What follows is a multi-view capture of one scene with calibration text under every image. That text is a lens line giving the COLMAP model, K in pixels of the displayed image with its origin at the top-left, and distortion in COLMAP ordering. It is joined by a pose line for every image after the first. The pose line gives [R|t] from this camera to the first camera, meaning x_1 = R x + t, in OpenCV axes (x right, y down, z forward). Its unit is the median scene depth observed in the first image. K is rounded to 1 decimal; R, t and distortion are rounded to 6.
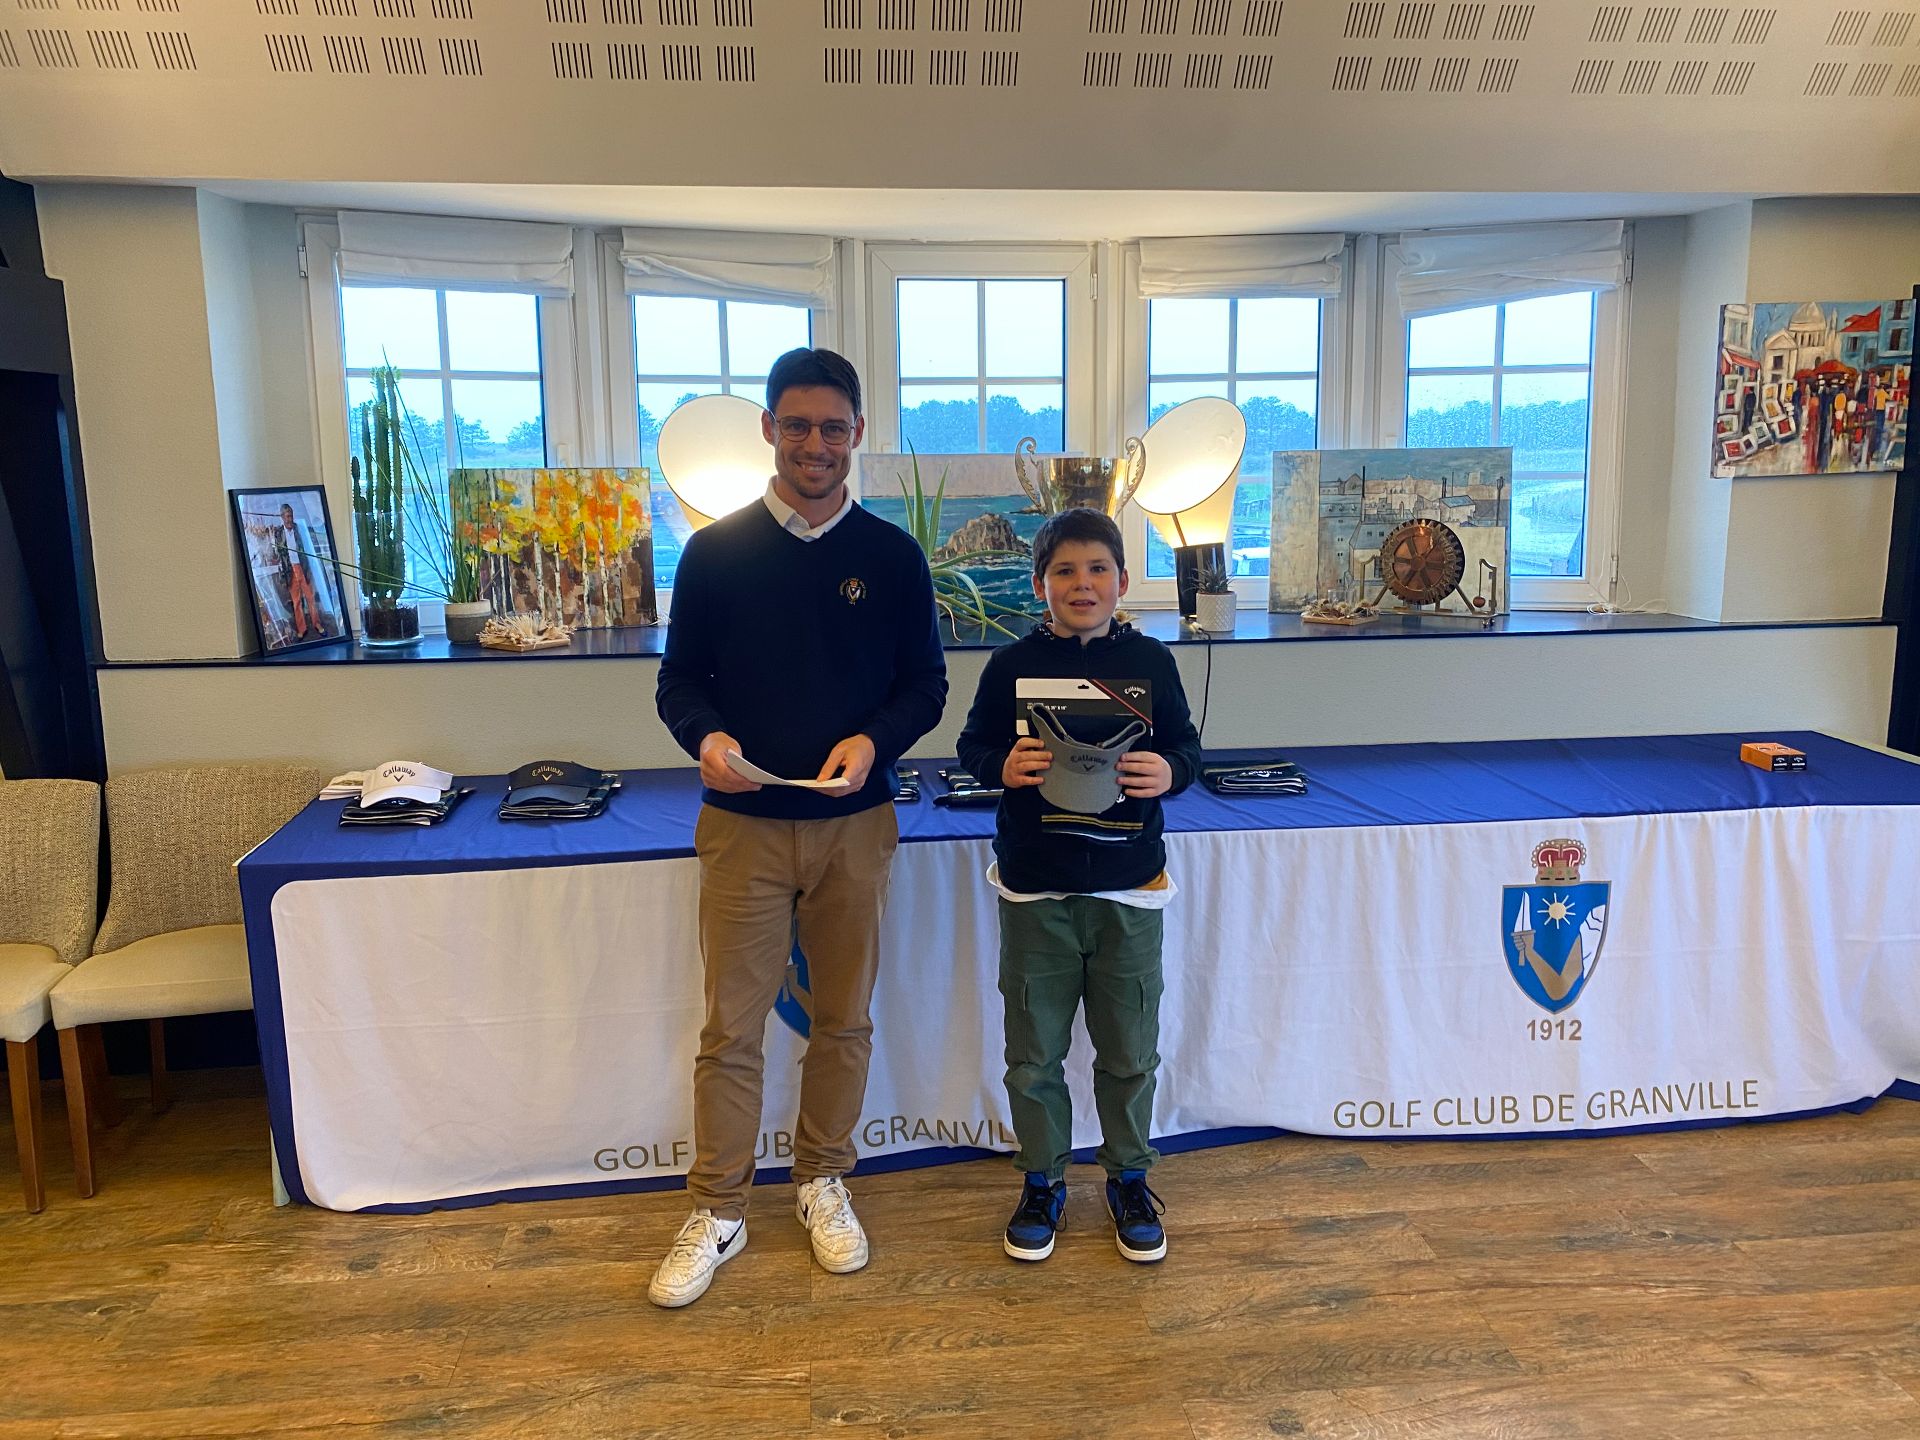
lens RADIAL K [[1453.8, 0, 972.7], [0, 1453.8, 695.3], [0, 0, 1]] dist [0.007632, 0.000571]
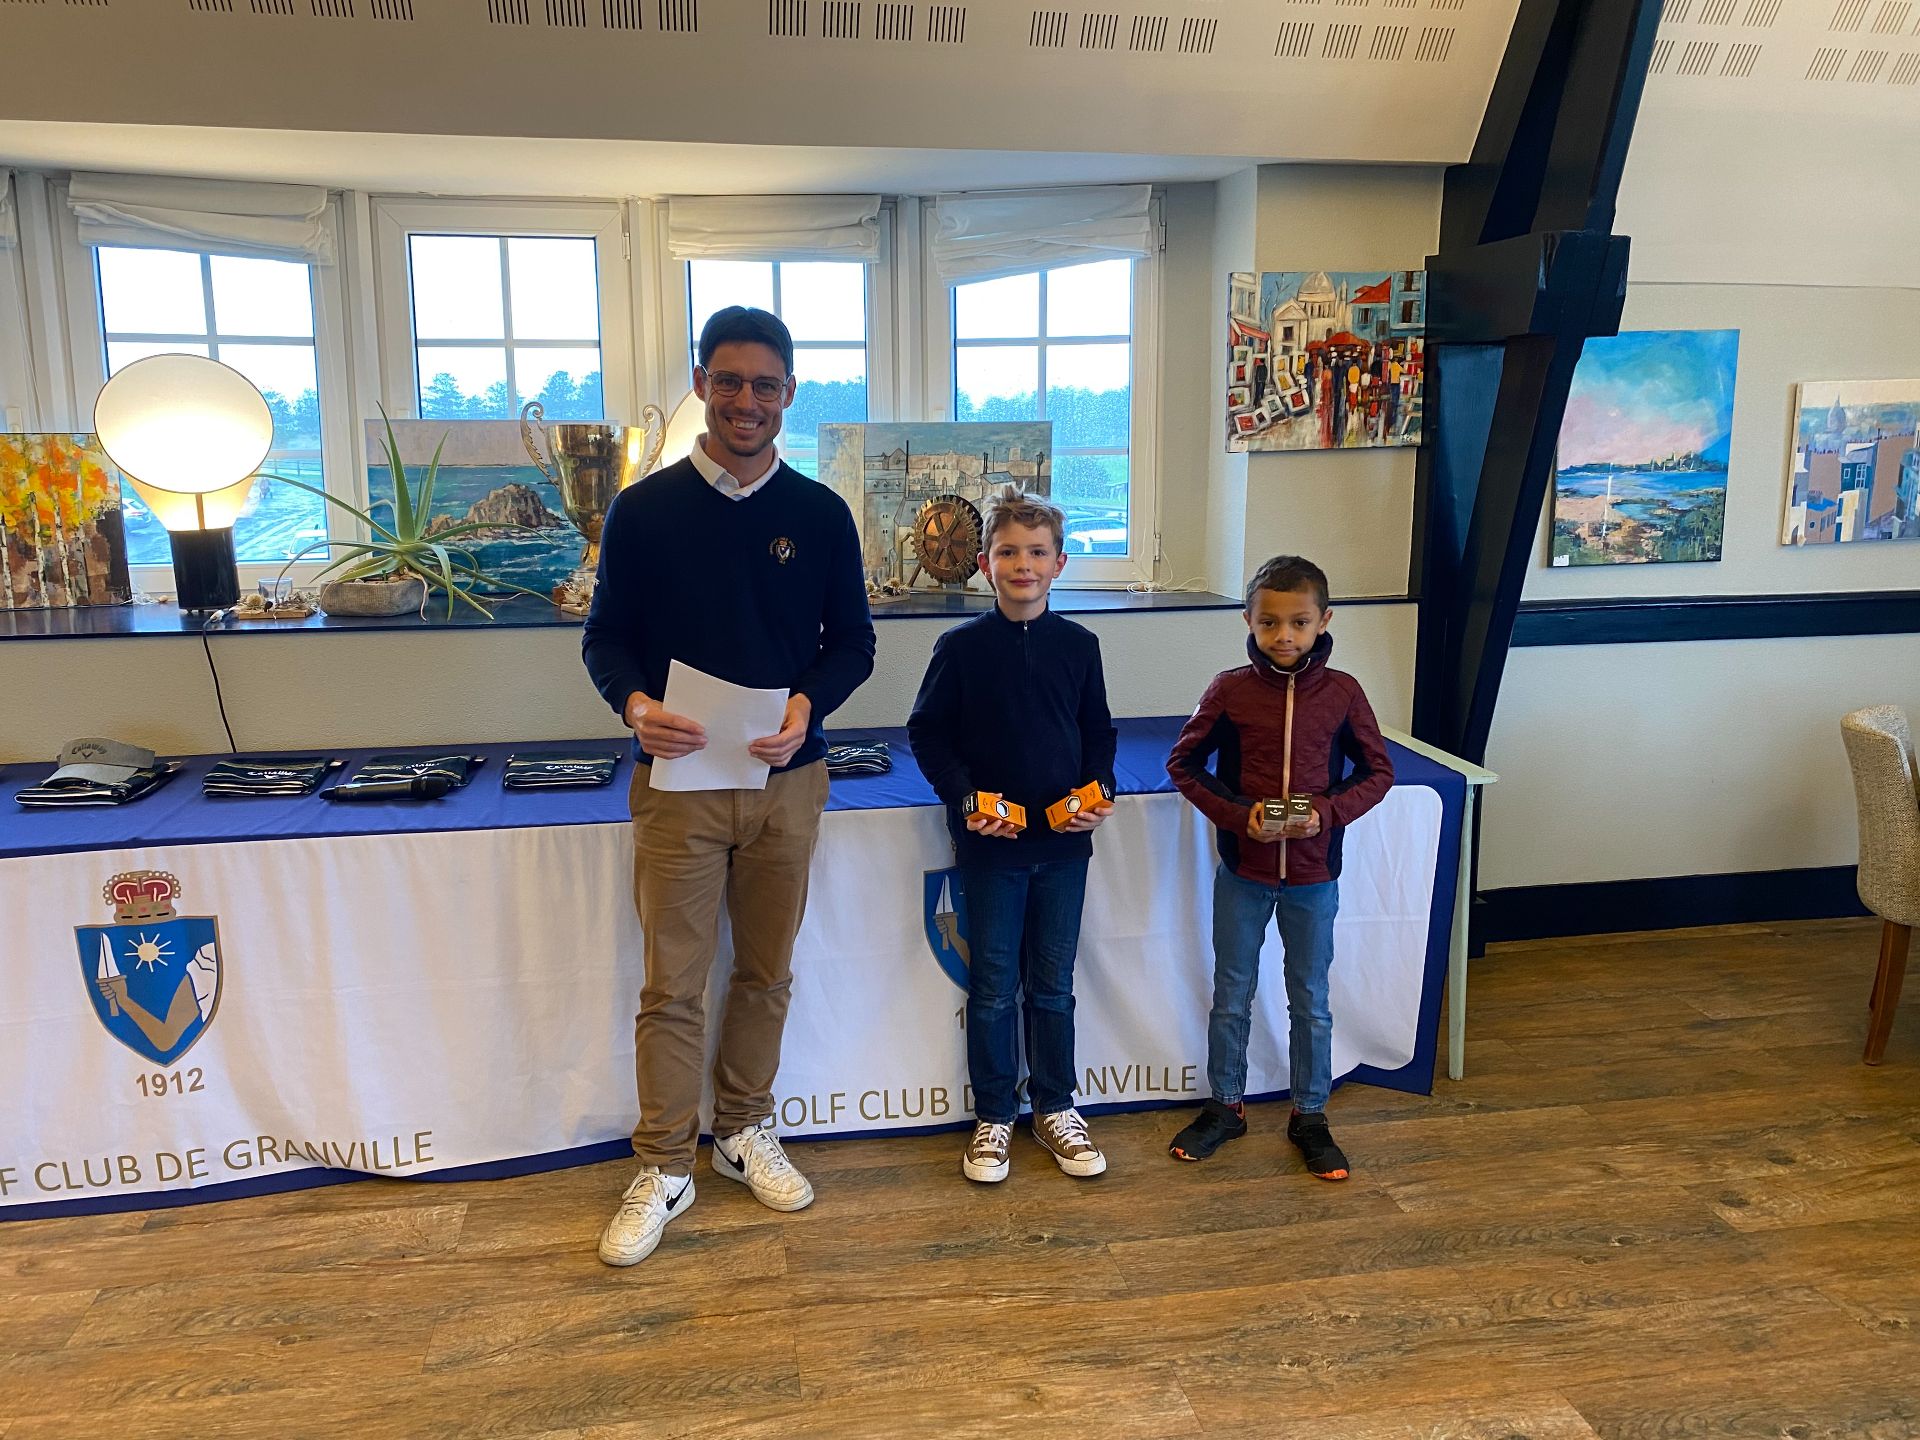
lens RADIAL K [[1451.7, 0, 954.0], [0, 1451.7, 694.8], [0, 0, 1]] dist [0.009396, -0.004616]
pose [[0.997514, -0.006142, 0.070206, 0.298165], [0.005289, 0.999910, 0.012325, 0.000758], [-0.070276, -0.011923, 0.997456, 0.047496]]
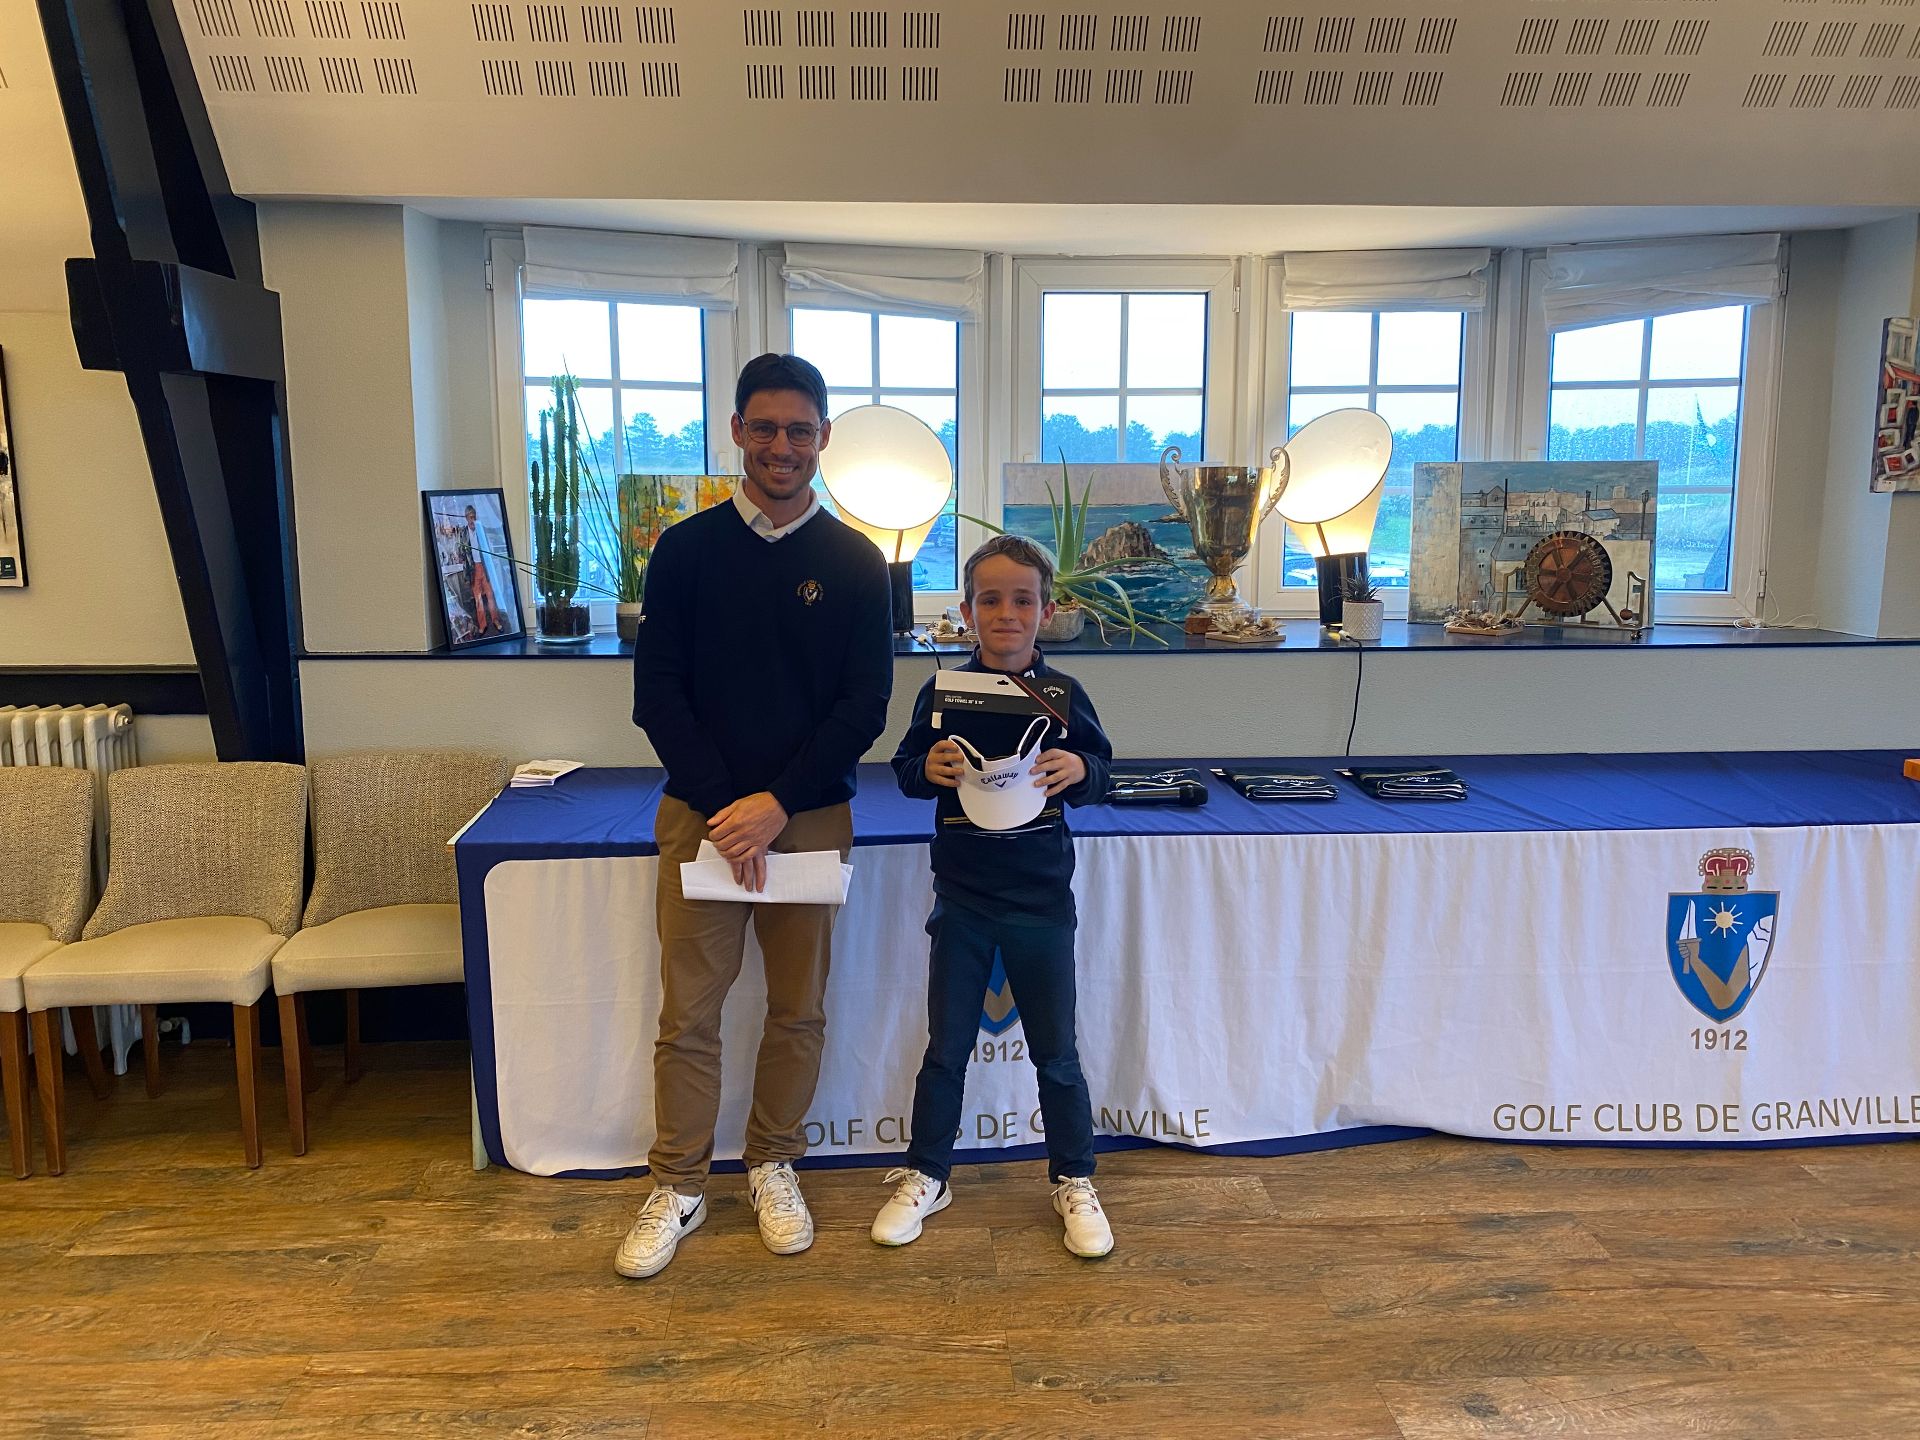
lens RADIAL K [[1453.2, 0, 950.4], [0, 1453.2, 704.6], [0, 0, 1]] dist [0.007865, 0.001325]
pose [[0.998464, 0.016099, -0.053005, -0.075291], [-0.016381, 0.999854, -0.004898, 0.012518], [0.052919, 0.005759, 0.998582, -0.030119]]
